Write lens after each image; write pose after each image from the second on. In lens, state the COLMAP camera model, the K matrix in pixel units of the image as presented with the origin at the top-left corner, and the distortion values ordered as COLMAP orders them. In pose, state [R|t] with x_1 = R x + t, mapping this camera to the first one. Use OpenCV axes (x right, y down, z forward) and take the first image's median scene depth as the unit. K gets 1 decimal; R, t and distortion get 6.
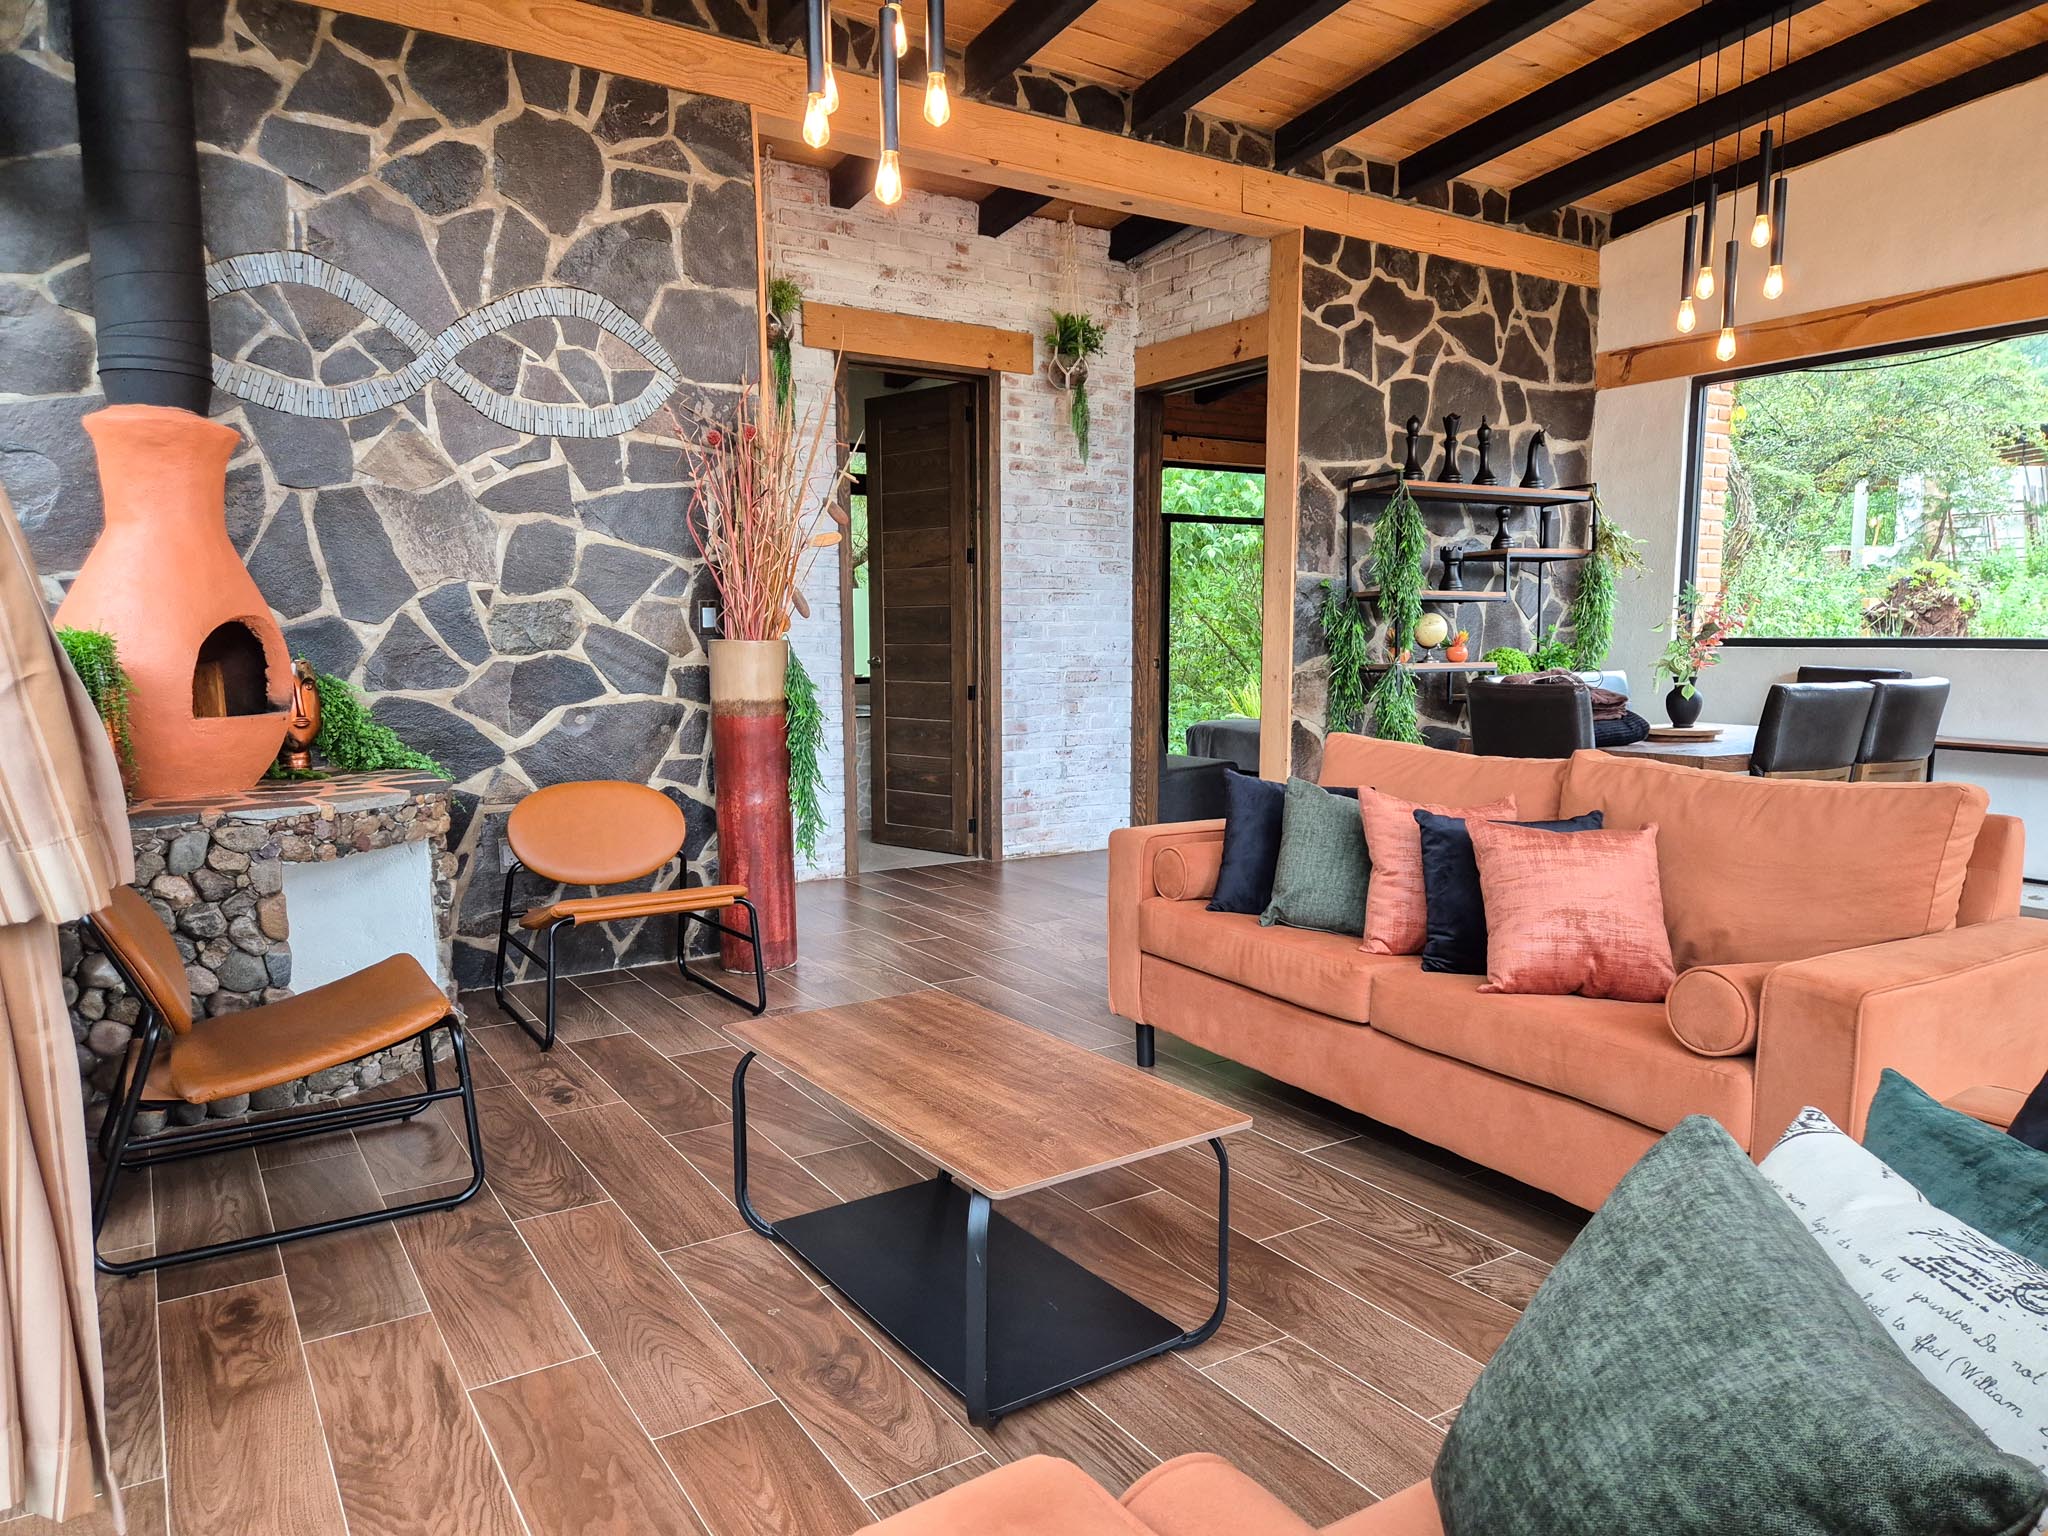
lens RADIAL K [[1372.7, 0, 1036.2], [0, 1372.7, 793.9], [0, 0, 1]] dist [0.073346, -0.066585]
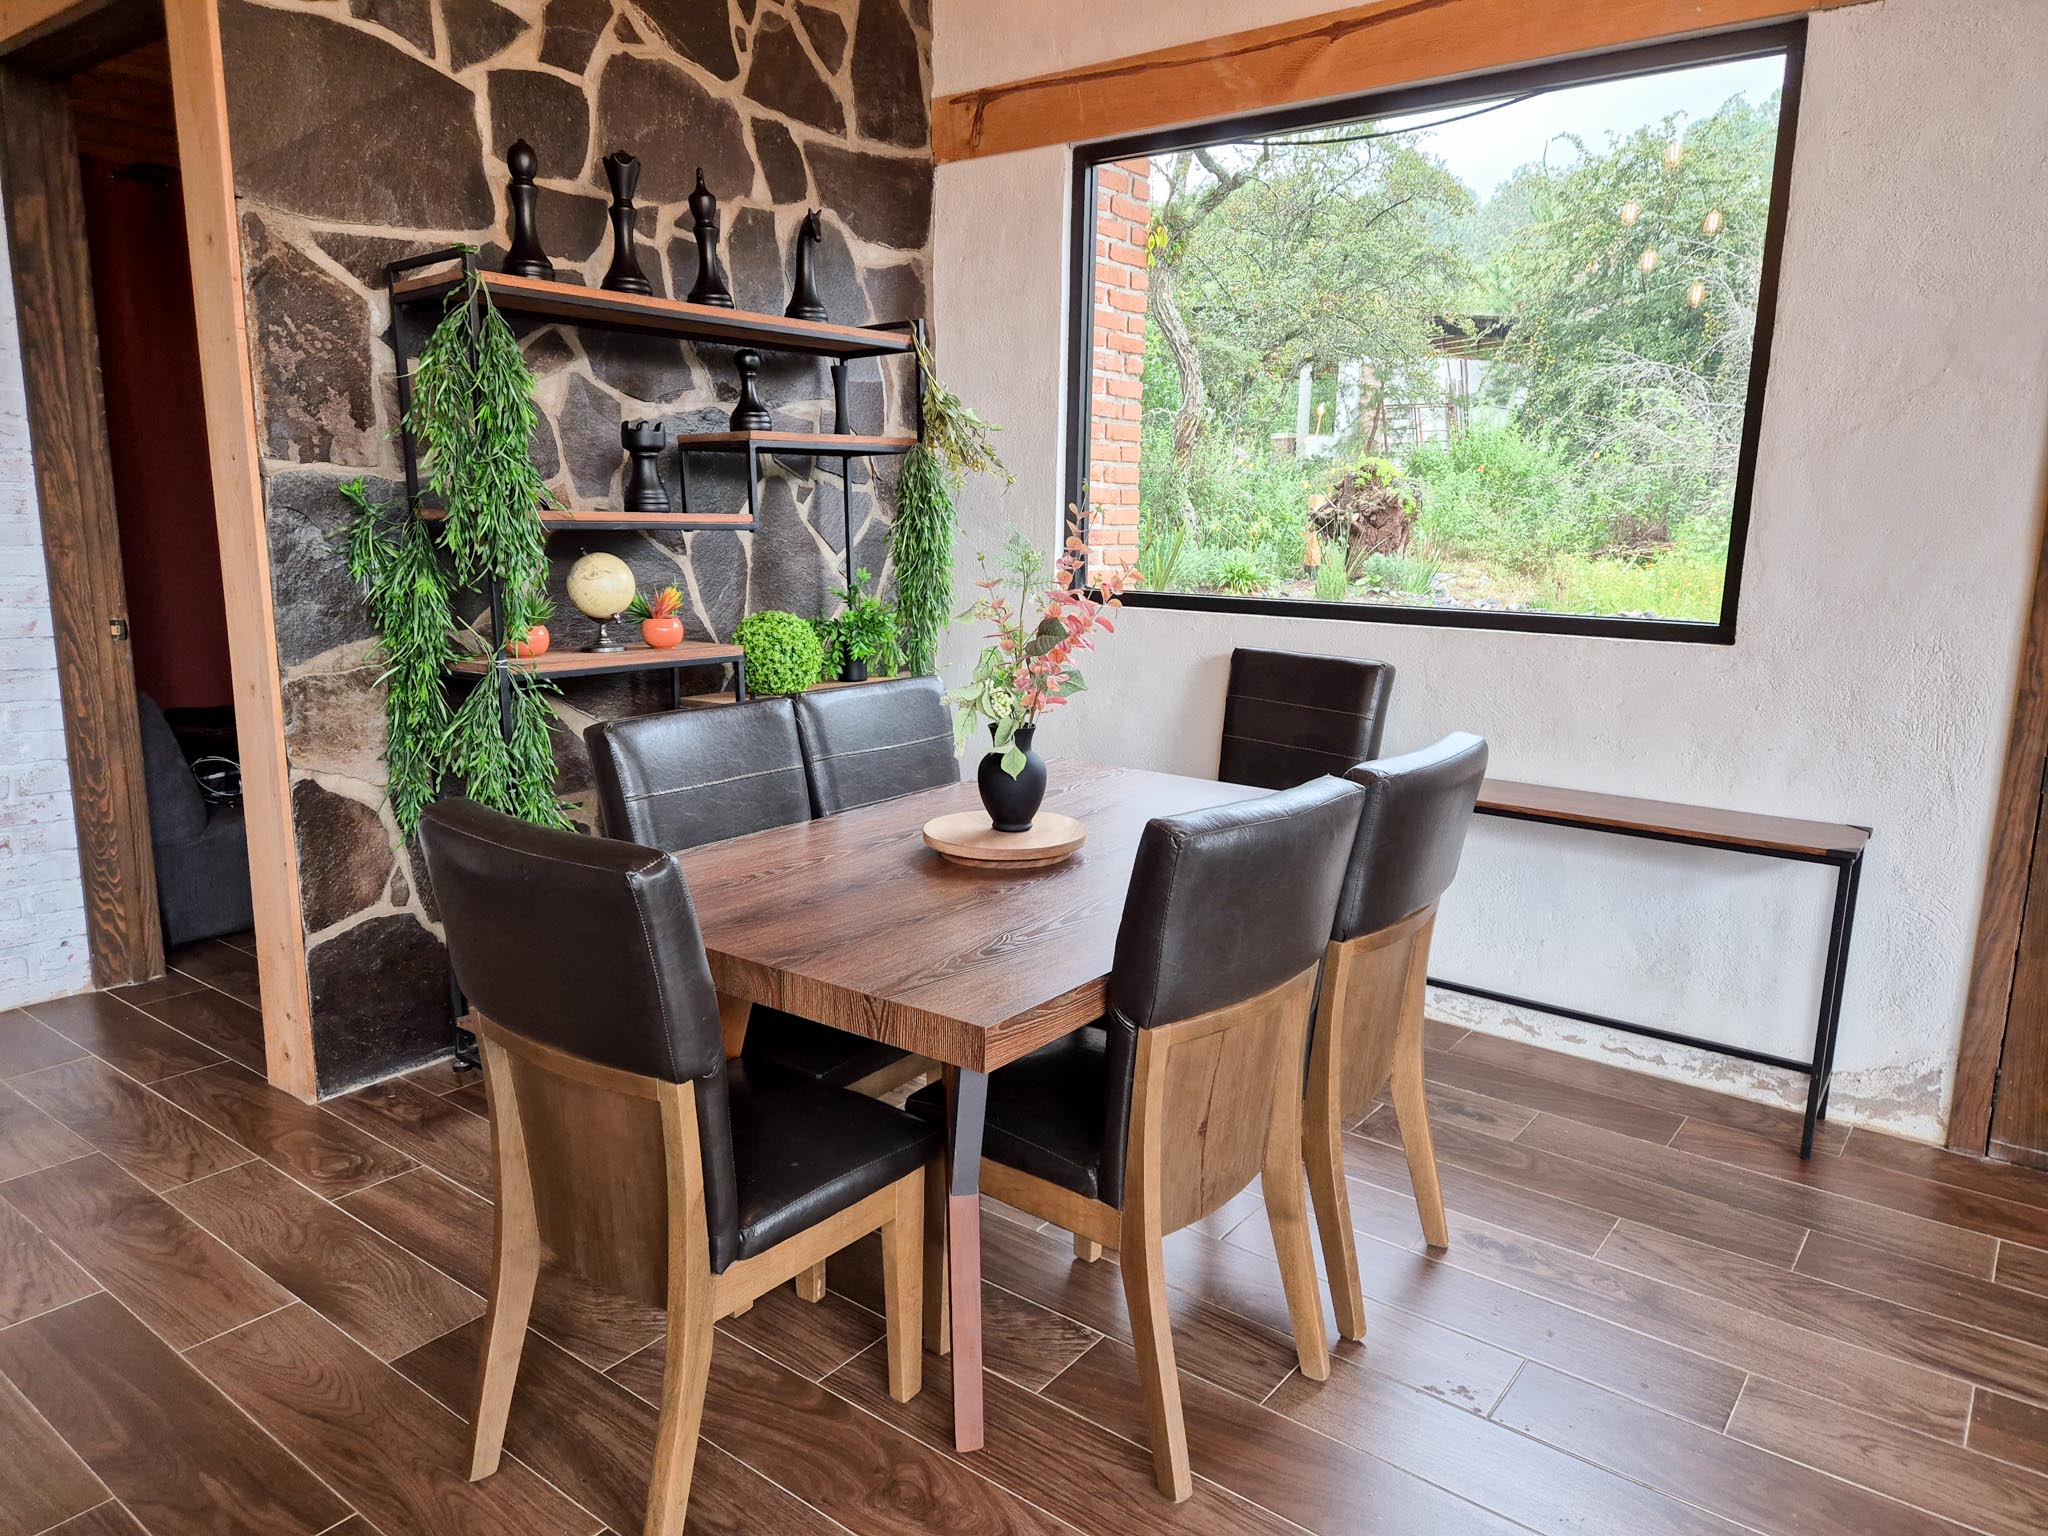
lens RADIAL K [[1375.0, 0, 1024.0], [0, 1375.0, 768.0], [0, 0, 1]] dist [0.079052, -0.068277]
pose [[0.944323, -0.046662, 0.325695, 0.243501], [0.021806, 0.996592, 0.079554, -0.082485], [-0.328298, -0.068023, 0.942122, 0.427000]]
